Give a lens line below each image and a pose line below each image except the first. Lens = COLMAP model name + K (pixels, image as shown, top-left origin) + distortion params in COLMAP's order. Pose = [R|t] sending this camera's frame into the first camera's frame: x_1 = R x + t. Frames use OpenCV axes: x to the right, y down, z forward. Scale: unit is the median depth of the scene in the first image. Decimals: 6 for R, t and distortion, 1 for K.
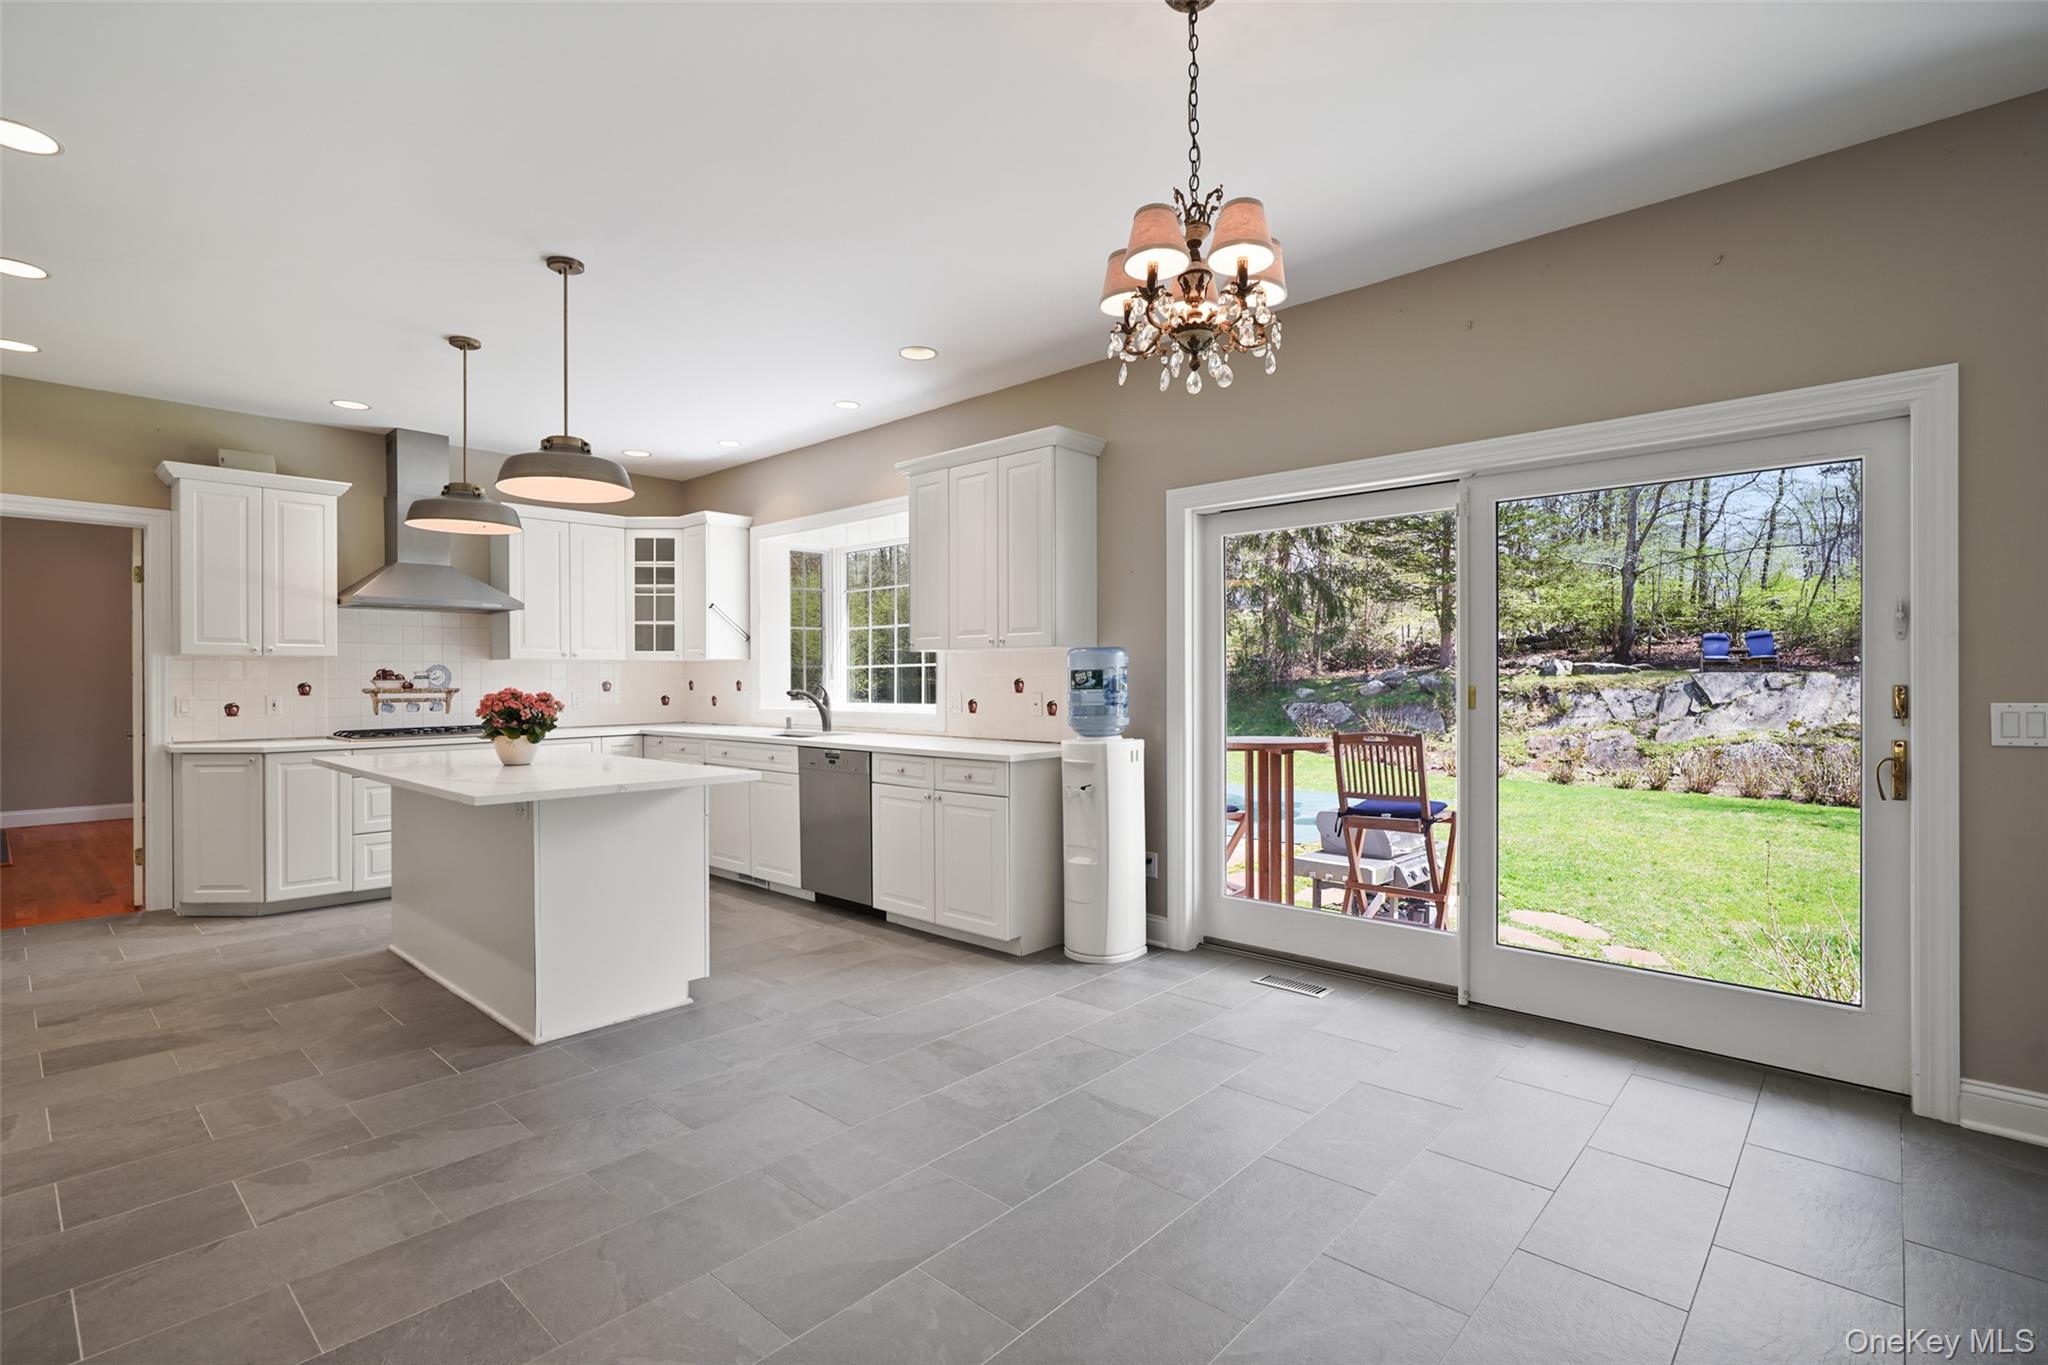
lens RADIAL K [[947.0, 0, 1017.6], [0, 947.0, 701.9], [0, 0, 1]] dist [-0.007749, 0.001234]
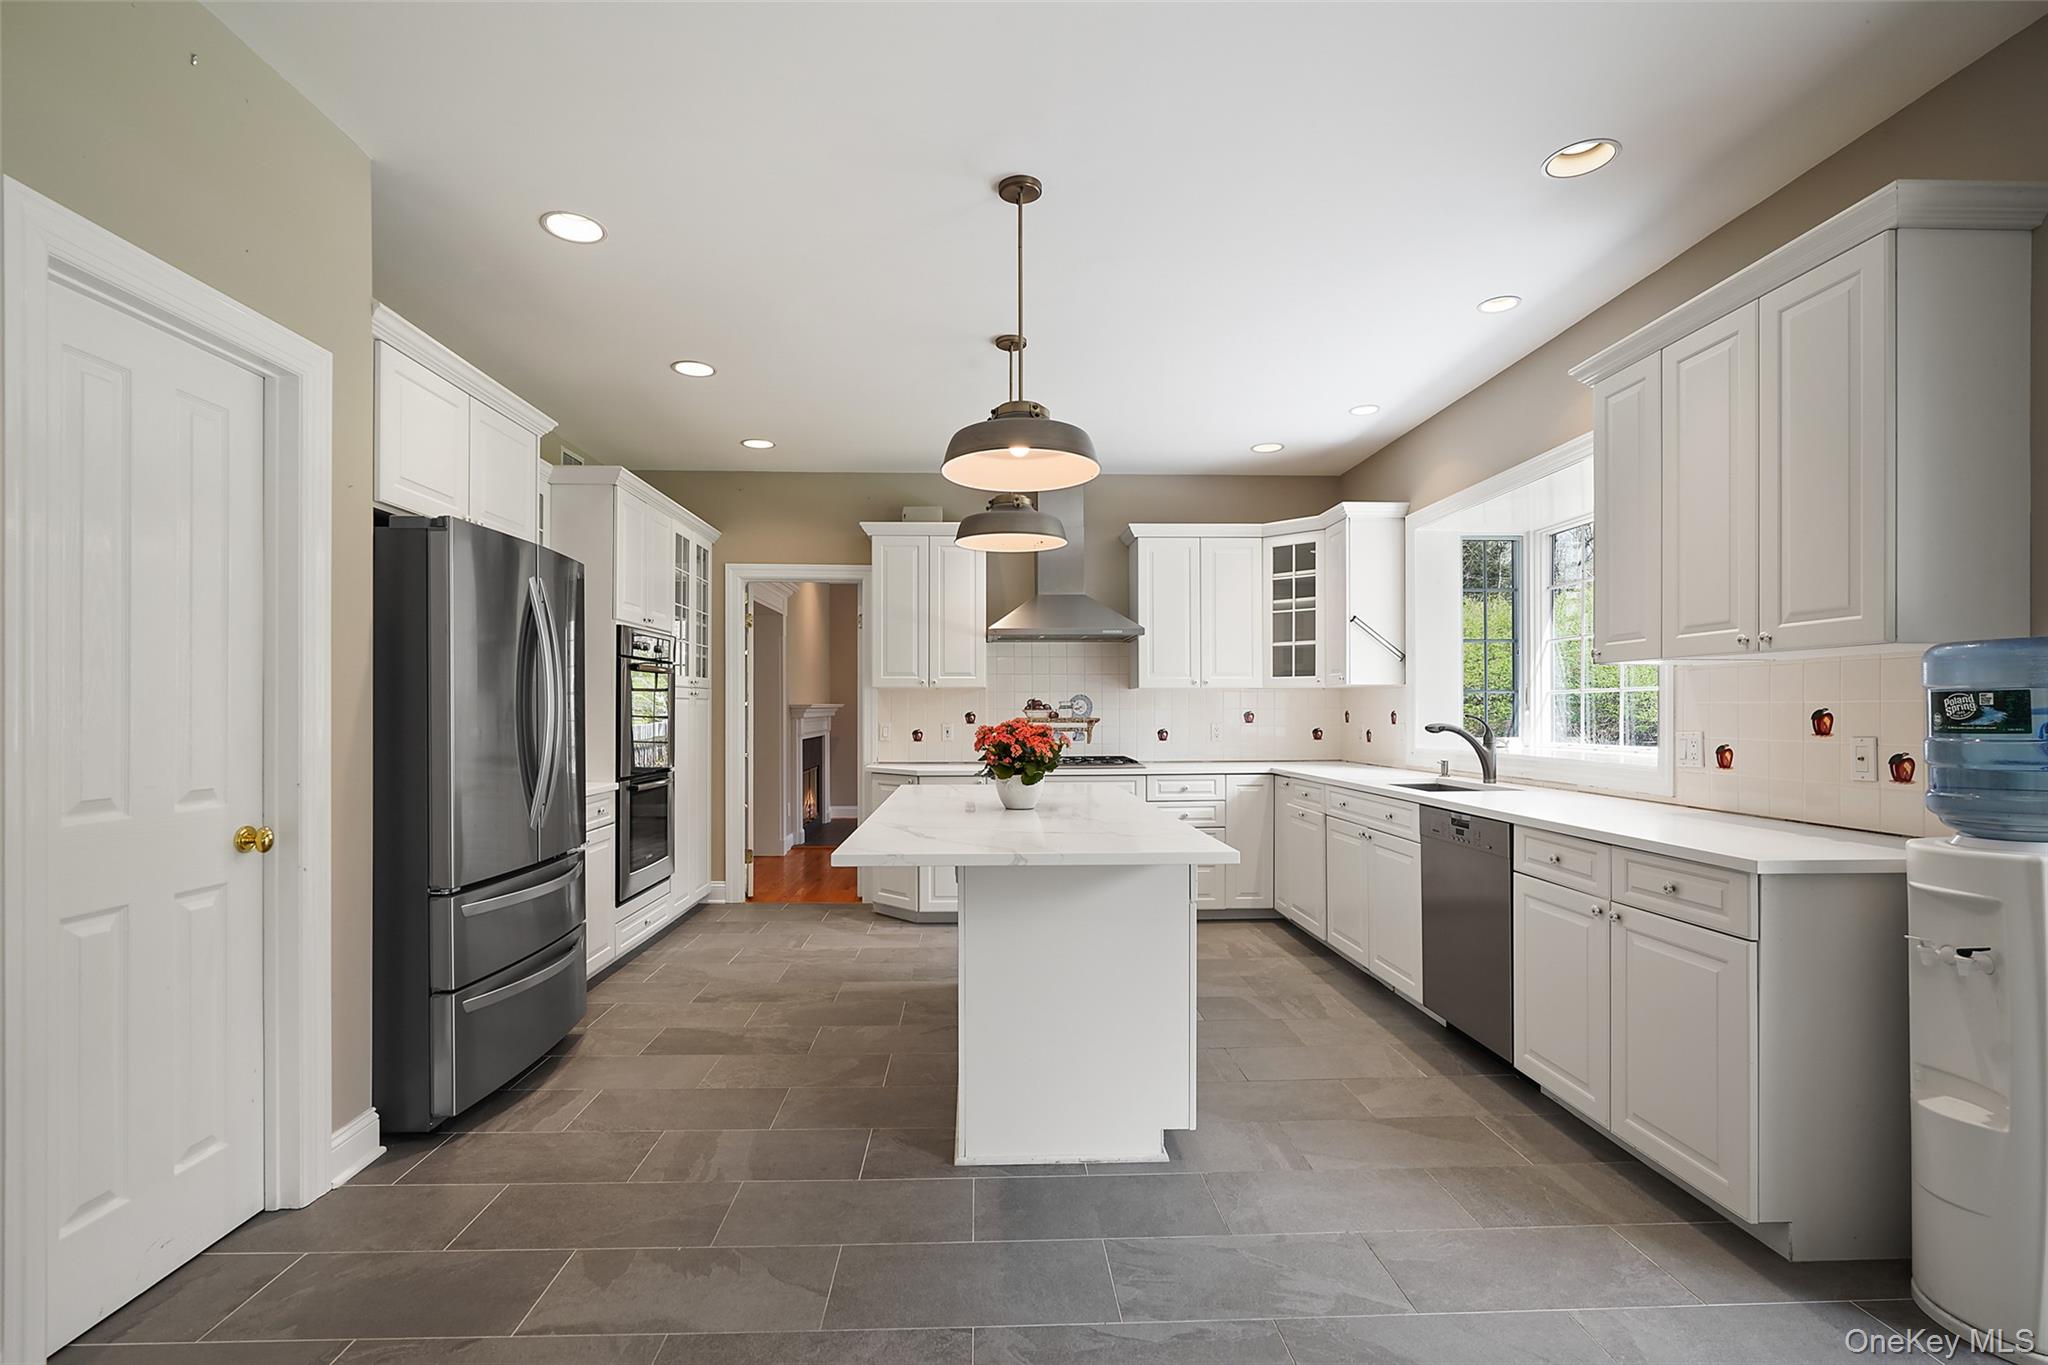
lens RADIAL K [[947.0, 0, 1014.8], [0, 947.0, 711.6], [0, 0, 1]] dist [-0.007749, 0.001234]
pose [[0.704718, 0.003614, -0.709478, 0.066372], [-0.020018, 0.999690, -0.014791, -0.007015], [0.709205, 0.024626, 0.704572, 0.344684]]
